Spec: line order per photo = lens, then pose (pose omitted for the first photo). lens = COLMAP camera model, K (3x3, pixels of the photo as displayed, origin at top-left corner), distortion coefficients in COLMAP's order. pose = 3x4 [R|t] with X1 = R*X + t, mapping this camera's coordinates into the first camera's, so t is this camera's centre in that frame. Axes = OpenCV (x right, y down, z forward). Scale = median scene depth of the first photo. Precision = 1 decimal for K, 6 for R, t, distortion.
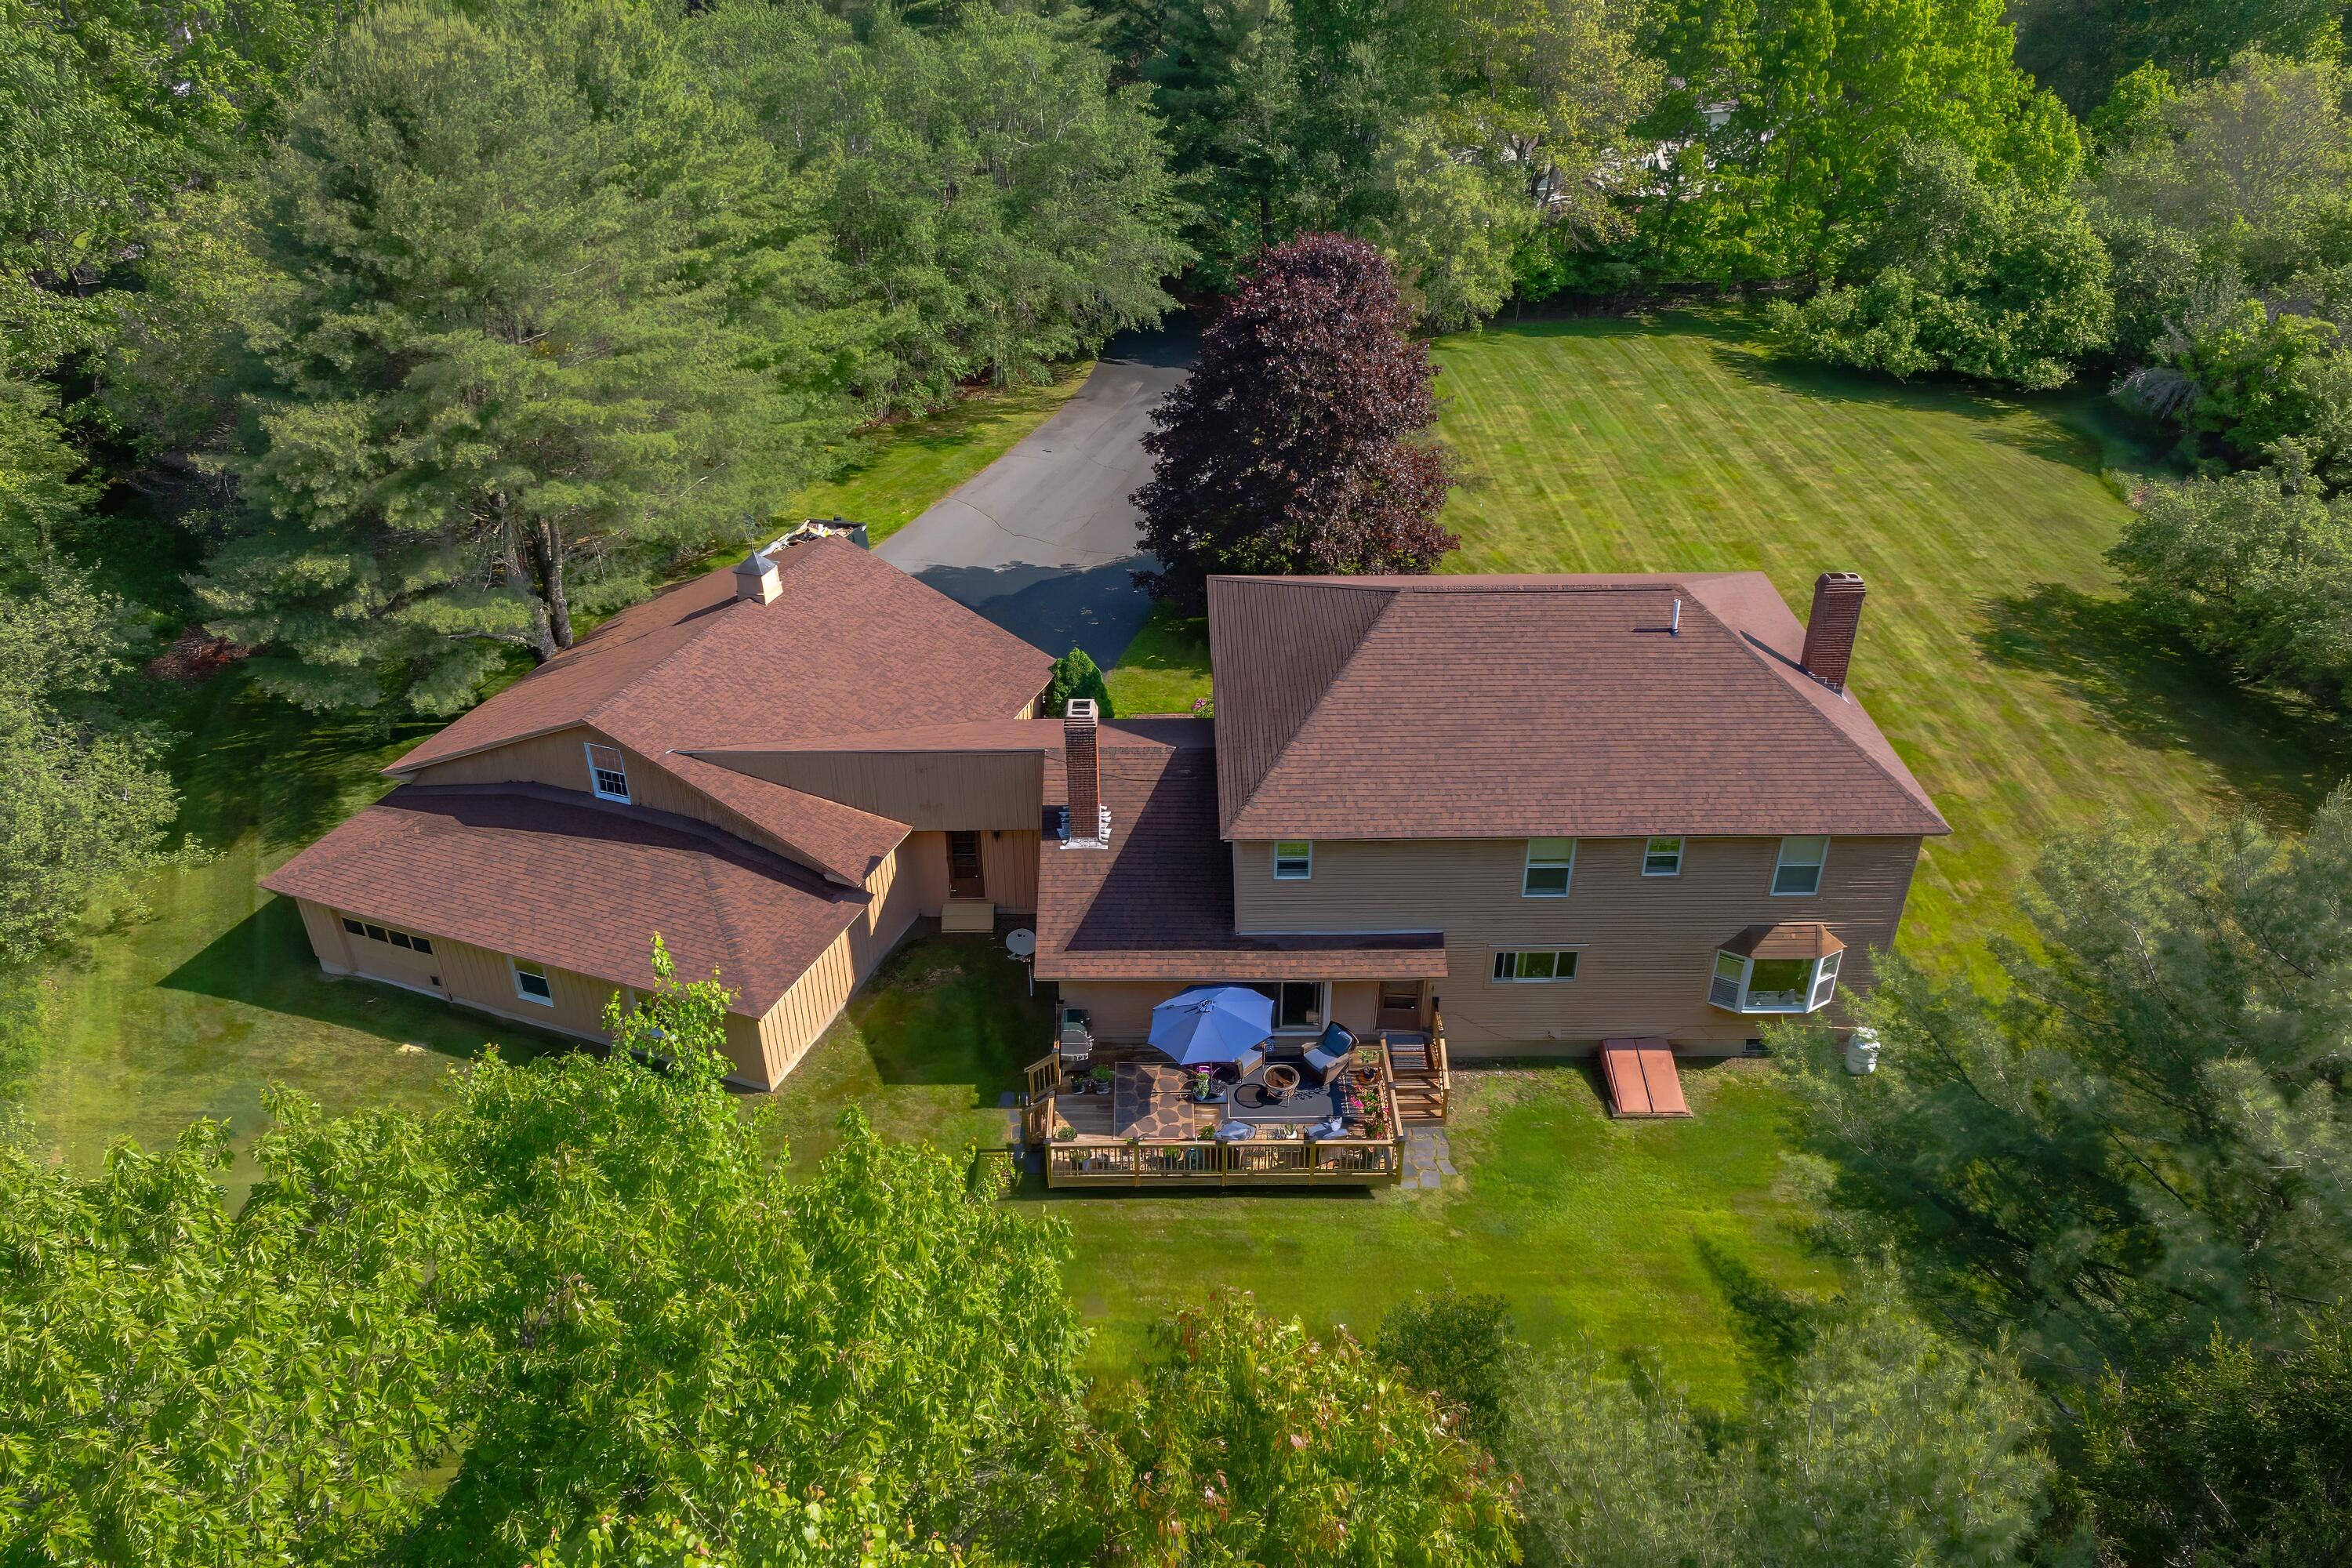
lens RADIAL K [[1684.6, 0, 1172.0], [0, 1684.6, 785.0], [0, 0, 1]] dist [-0.021738, 0.000261]
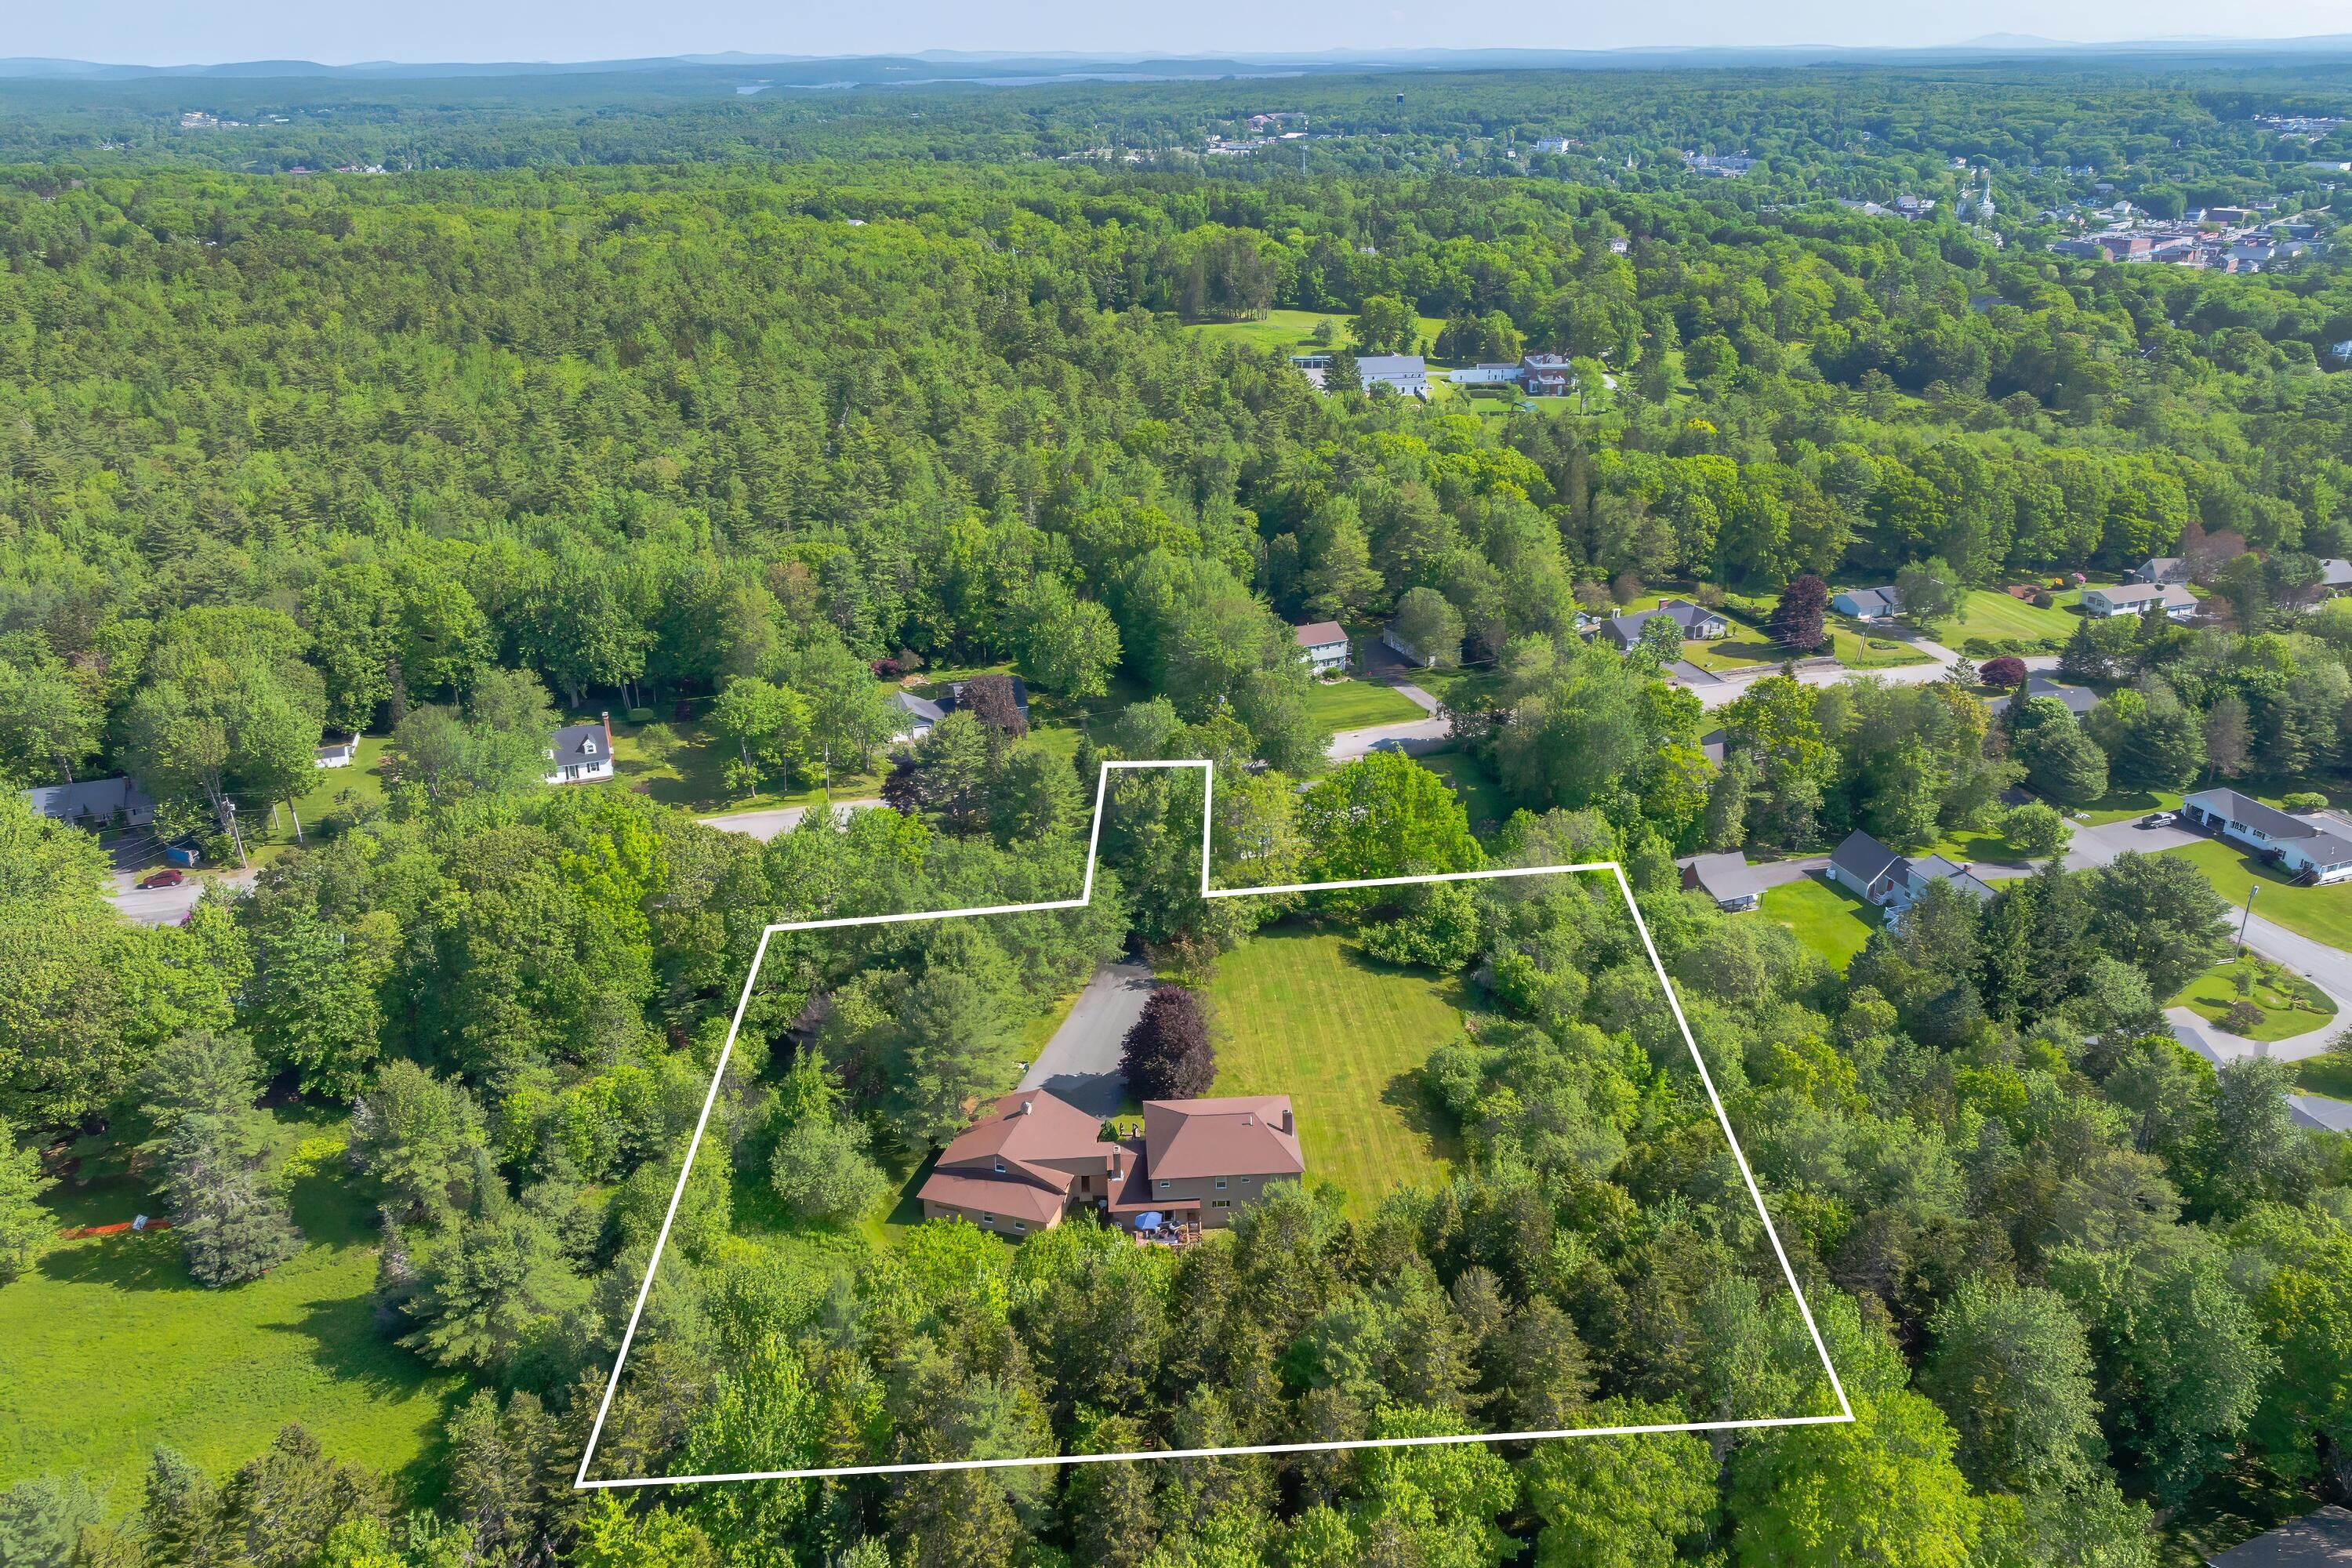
lens RADIAL K [[1684.6, 0, 1180.6], [0, 1684.6, 780.9], [0, 0, 1]] dist [-0.021738, 0.000261]
pose [[0.998112, -0.026379, 0.055462, -0.094845], [0.033735, 0.990107, -0.136198, -0.353745], [-0.051321, 0.137812, 0.989128, -3.153917]]
